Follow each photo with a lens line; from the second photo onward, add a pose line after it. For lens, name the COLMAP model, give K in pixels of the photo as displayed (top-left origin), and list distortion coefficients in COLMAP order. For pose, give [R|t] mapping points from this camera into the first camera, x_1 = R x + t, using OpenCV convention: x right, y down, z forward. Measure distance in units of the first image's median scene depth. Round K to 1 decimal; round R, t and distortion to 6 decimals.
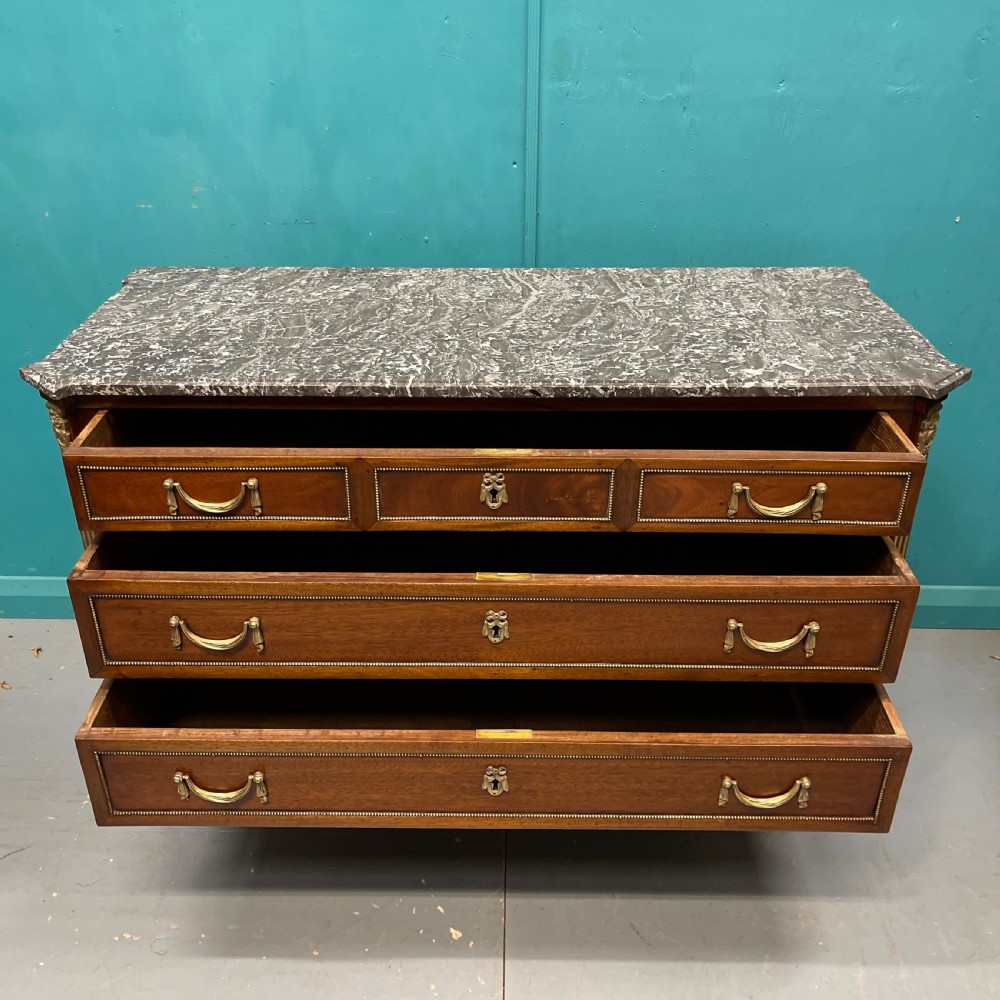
lens RADIAL K [[1002.0, 0, 498.0], [0, 1002.0, 508.1], [0, 0, 1]] dist [0.070046, -0.094336]
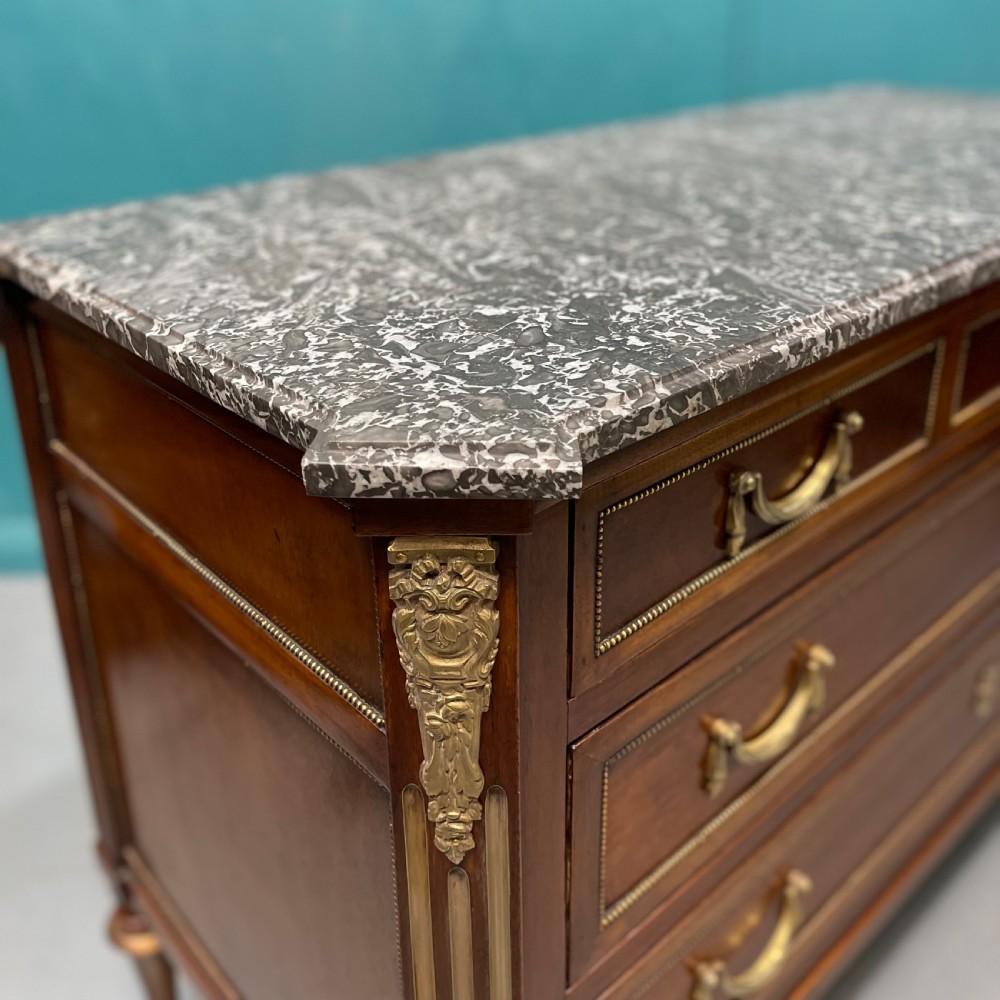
lens RADIAL K [[1020.2, 0, 502.0], [0, 1020.2, 367.7], [0, 0, 1]] dist [0.042795, -0.007442]
pose [[0.739356, -0.255465, 0.622969, -0.605374], [0.342061, 0.939449, -0.020721, -0.138645], [-0.579954, 0.228414, 0.781972, 0.750059]]
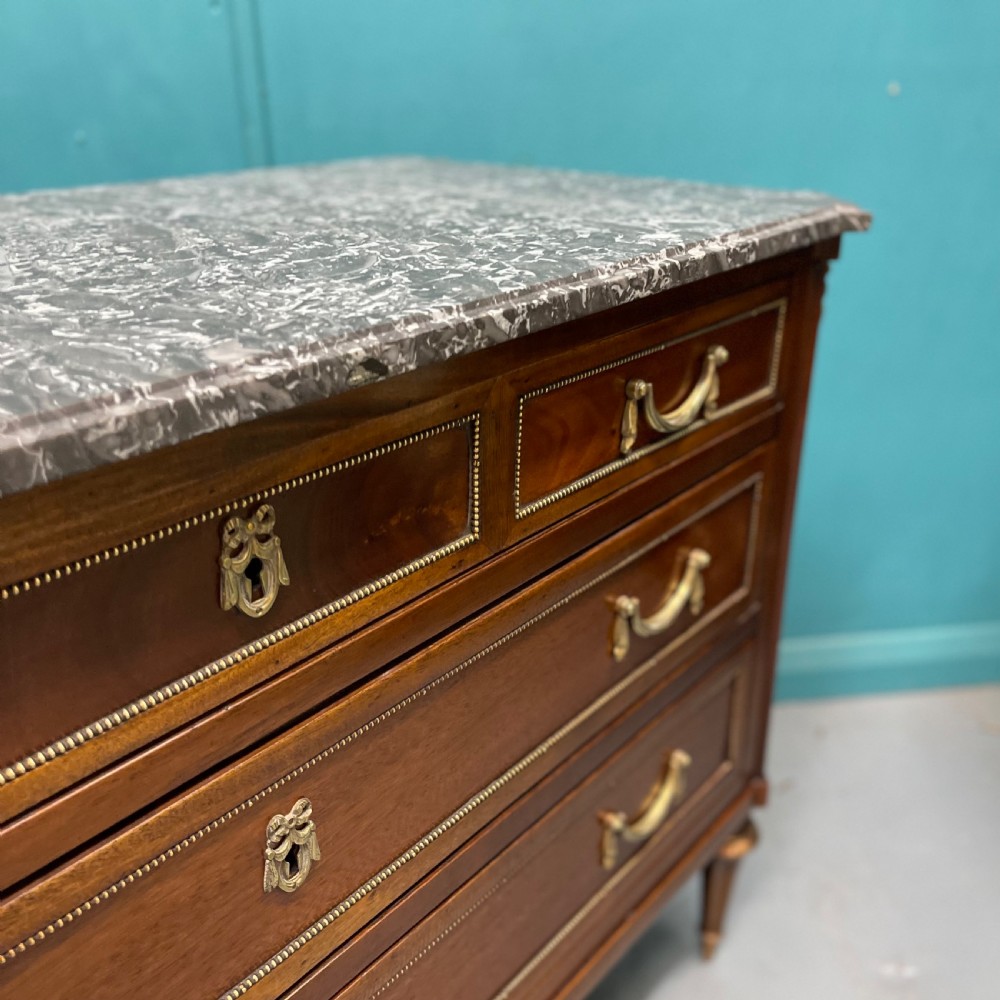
lens RADIAL K [[1008.1, 0, 492.2], [0, 1008.1, 520.6], [0, 0, 1]] dist [0.072224, -0.118543]
pose [[0.642084, -0.322816, 0.695355, -0.175733], [0.369893, 0.924913, 0.087832, -0.082103], [-0.671497, 0.200811, 0.713279, 0.736316]]
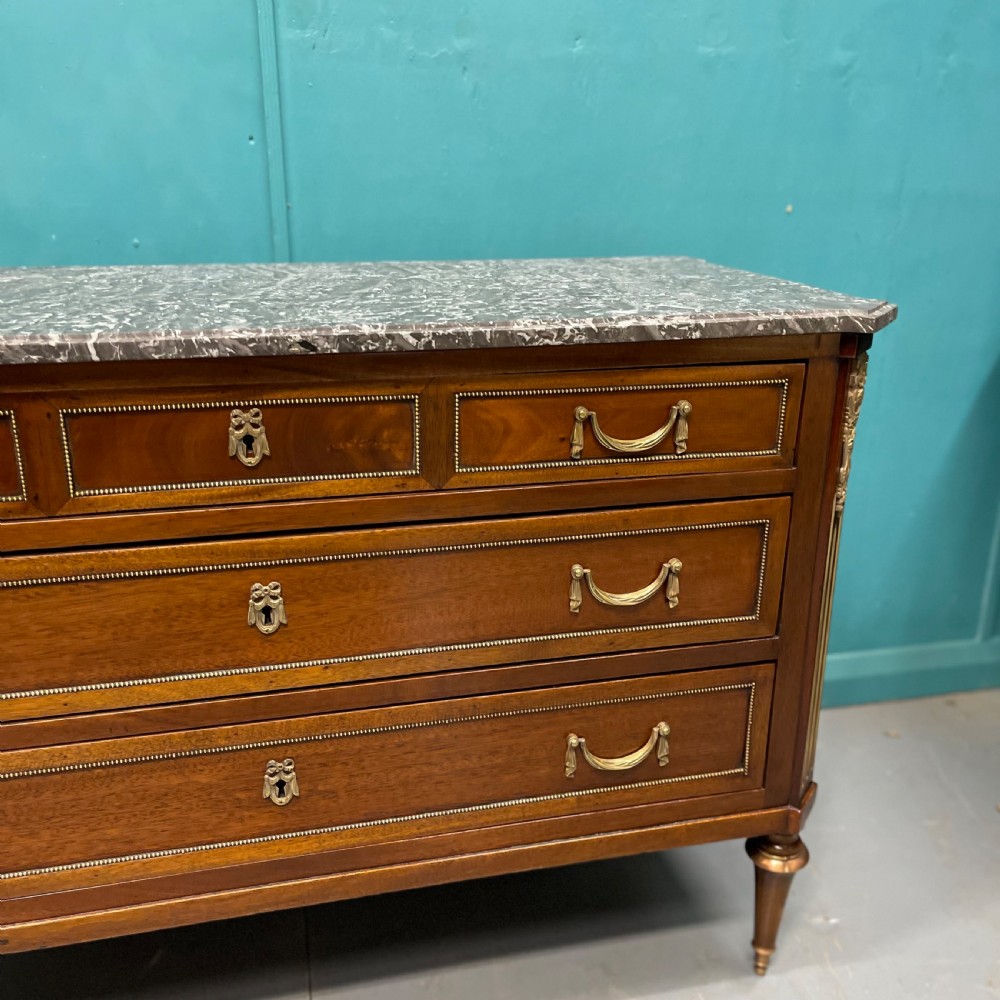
lens RADIAL K [[1008.1, 0, 492.2], [0, 1008.1, 520.6], [0, 0, 1]] dist [0.072224, -0.118543]
pose [[0.971520, -0.077711, 0.223851, -0.001001], [0.112547, 0.982665, -0.147318, 0.096677], [-0.208522, 0.168317, 0.963425, 0.374104]]
